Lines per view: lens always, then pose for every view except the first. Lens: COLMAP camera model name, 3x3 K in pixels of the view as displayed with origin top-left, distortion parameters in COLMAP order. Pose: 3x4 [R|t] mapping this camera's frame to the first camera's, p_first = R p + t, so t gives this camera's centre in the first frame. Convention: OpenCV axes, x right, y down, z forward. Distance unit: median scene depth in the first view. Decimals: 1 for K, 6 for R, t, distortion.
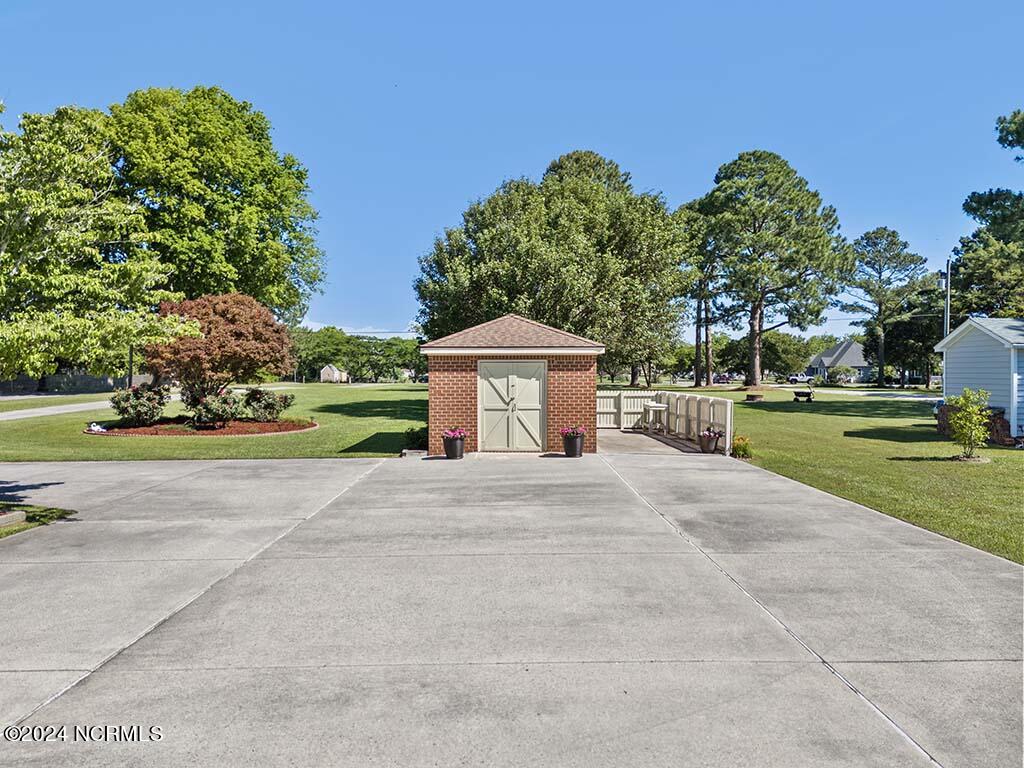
lens RADIAL K [[770.6, 0, 512.0], [0, 770.6, 384.0], [0, 0, 1]] dist [0.037085, -0.005276]
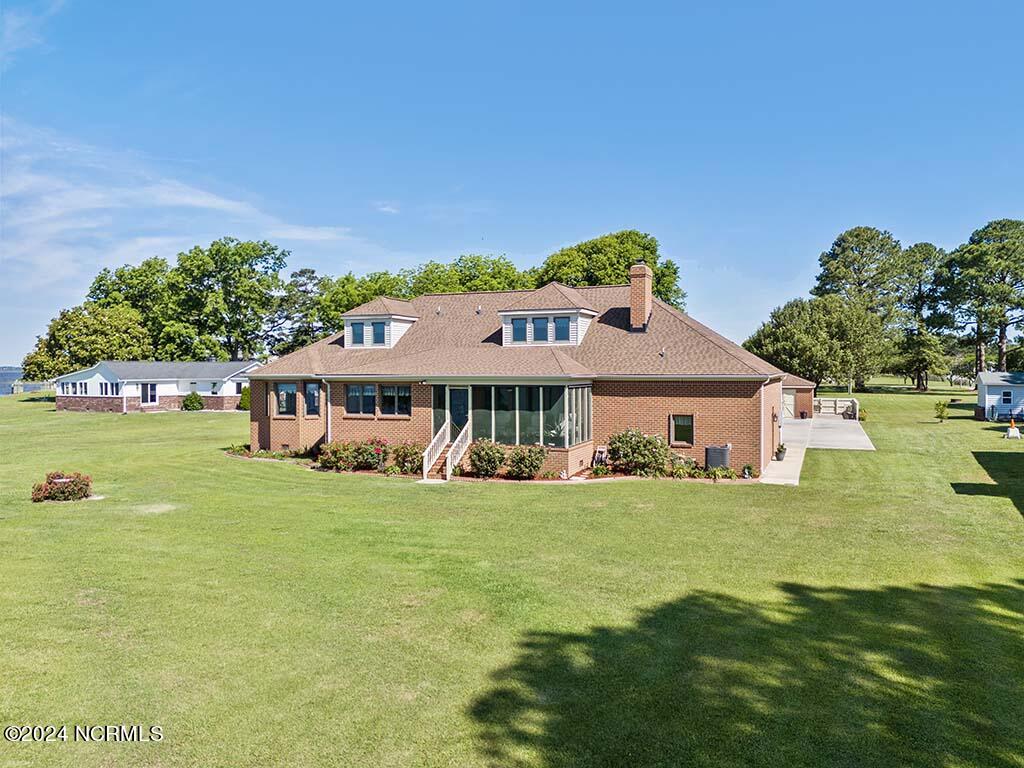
lens RADIAL K [[770.6, 0, 512.0], [0, 770.6, 384.0], [0, 0, 1]] dist [0.037085, -0.005276]
pose [[0.923671, 0.005674, -0.383144, 0.261465], [-0.004019, 0.999979, 0.005121, -0.089282], [0.383165, -0.003190, 0.923675, -3.376143]]
